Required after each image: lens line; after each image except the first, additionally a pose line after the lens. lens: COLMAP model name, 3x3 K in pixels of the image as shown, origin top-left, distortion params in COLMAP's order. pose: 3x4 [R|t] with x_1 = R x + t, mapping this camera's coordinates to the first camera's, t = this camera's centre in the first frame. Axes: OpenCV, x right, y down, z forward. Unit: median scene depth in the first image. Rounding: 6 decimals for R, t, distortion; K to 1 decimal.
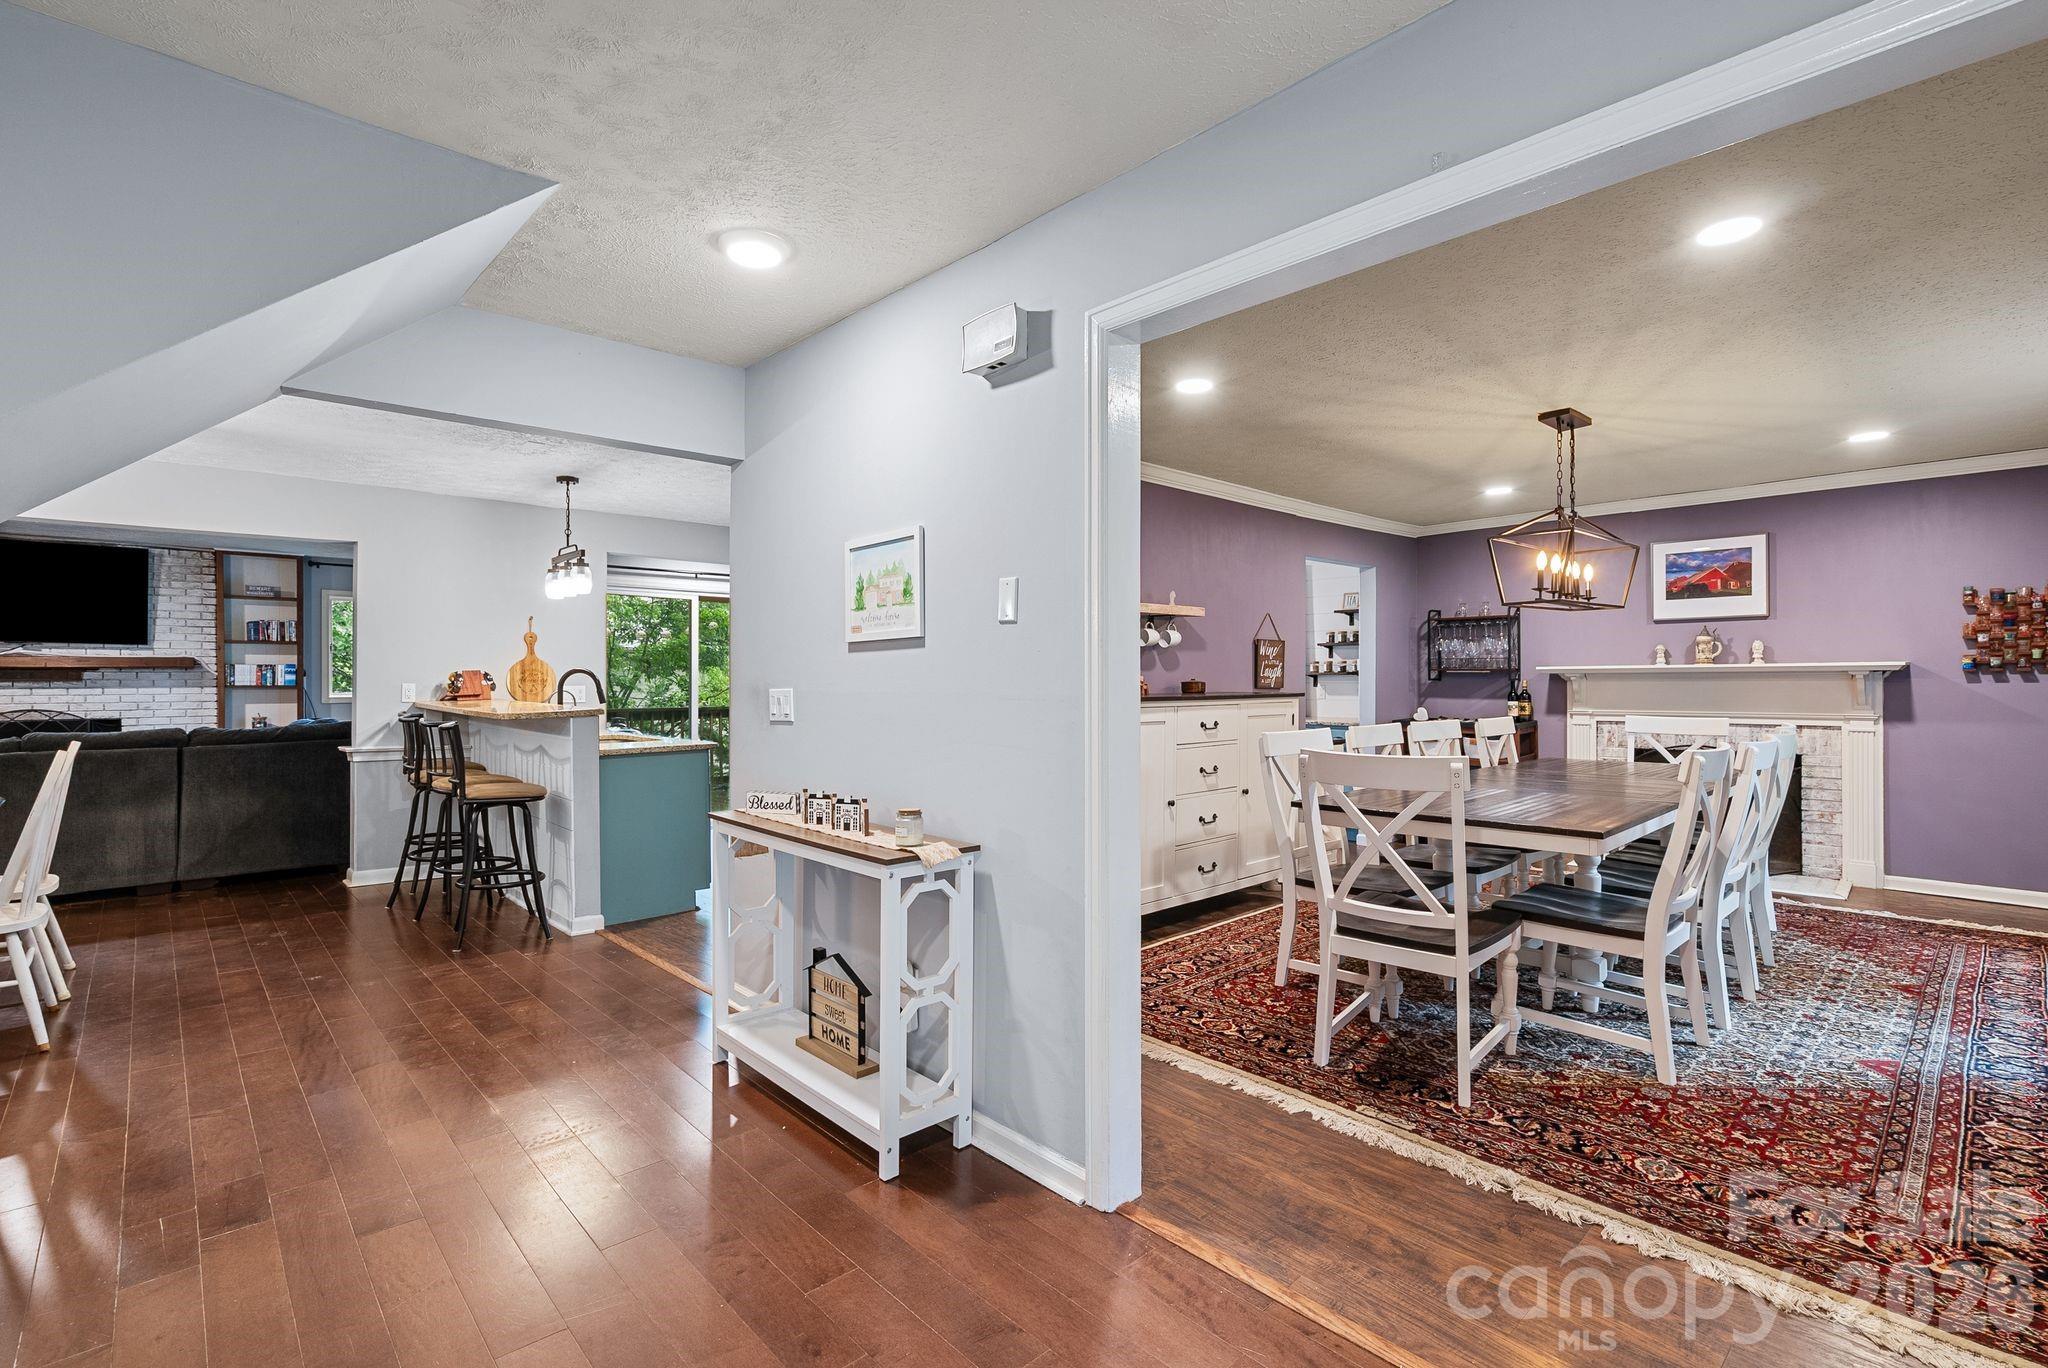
lens RADIAL K [[930.4, 0, 1023.4], [0, 930.4, 677.4], [0, 0, 1]] dist [0.000064, 0.000007]
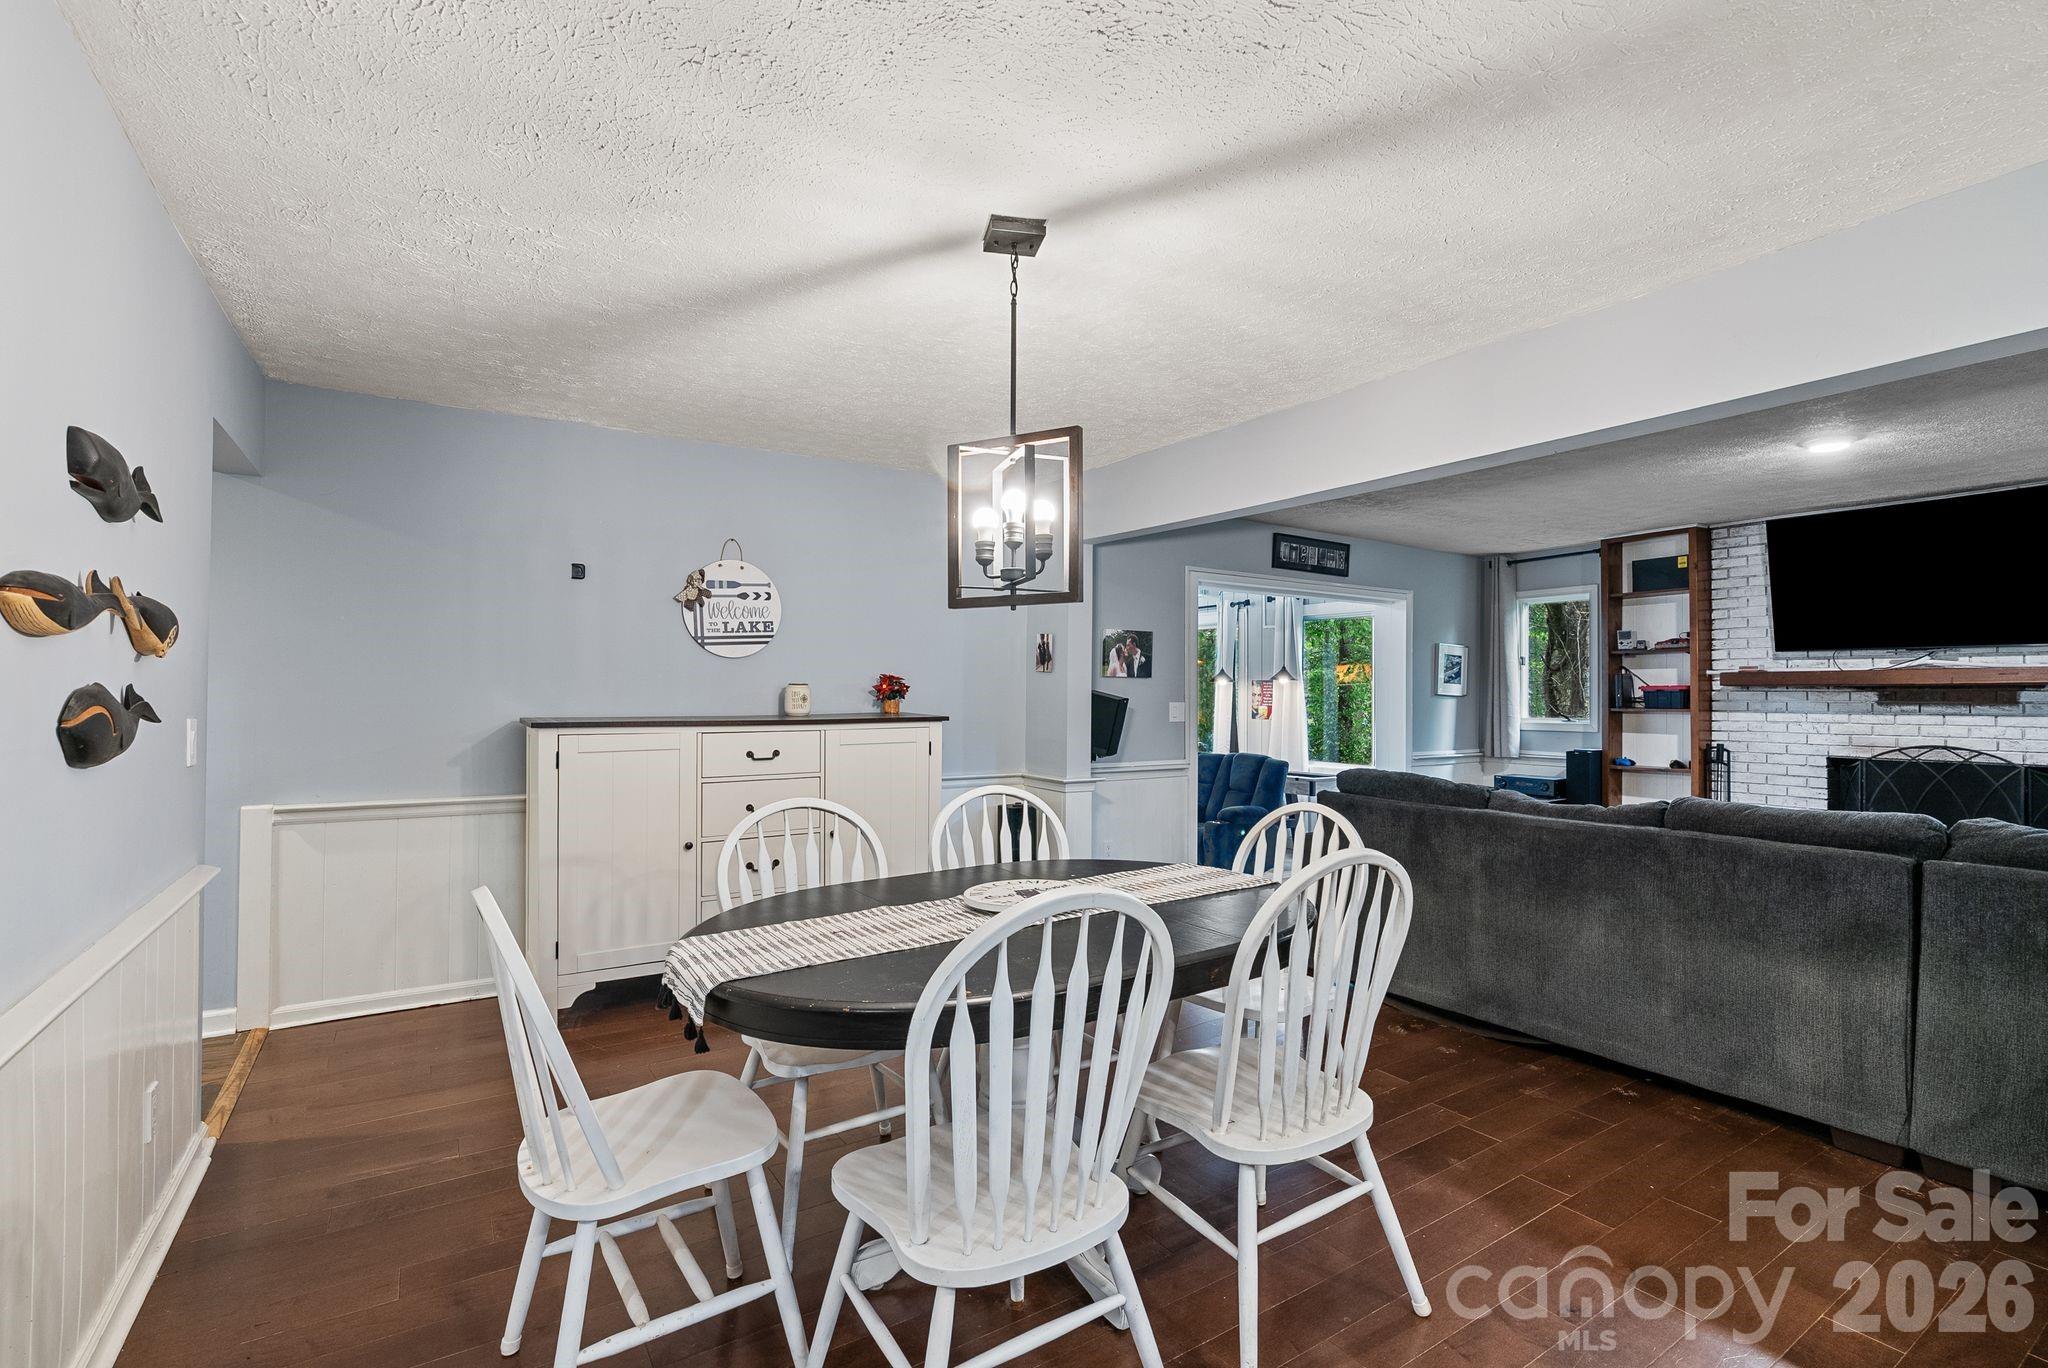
lens RADIAL K [[930.4, 0, 1026.0], [0, 930.4, 686.1], [0, 0, 1]] dist [0.000064, 0.000007]
pose [[-0.184590, -0.003700, -0.982809, -0.364576], [-0.002015, 0.999992, -0.003386, -0.008146], [0.982814, 0.001355, -0.184596, 0.638737]]
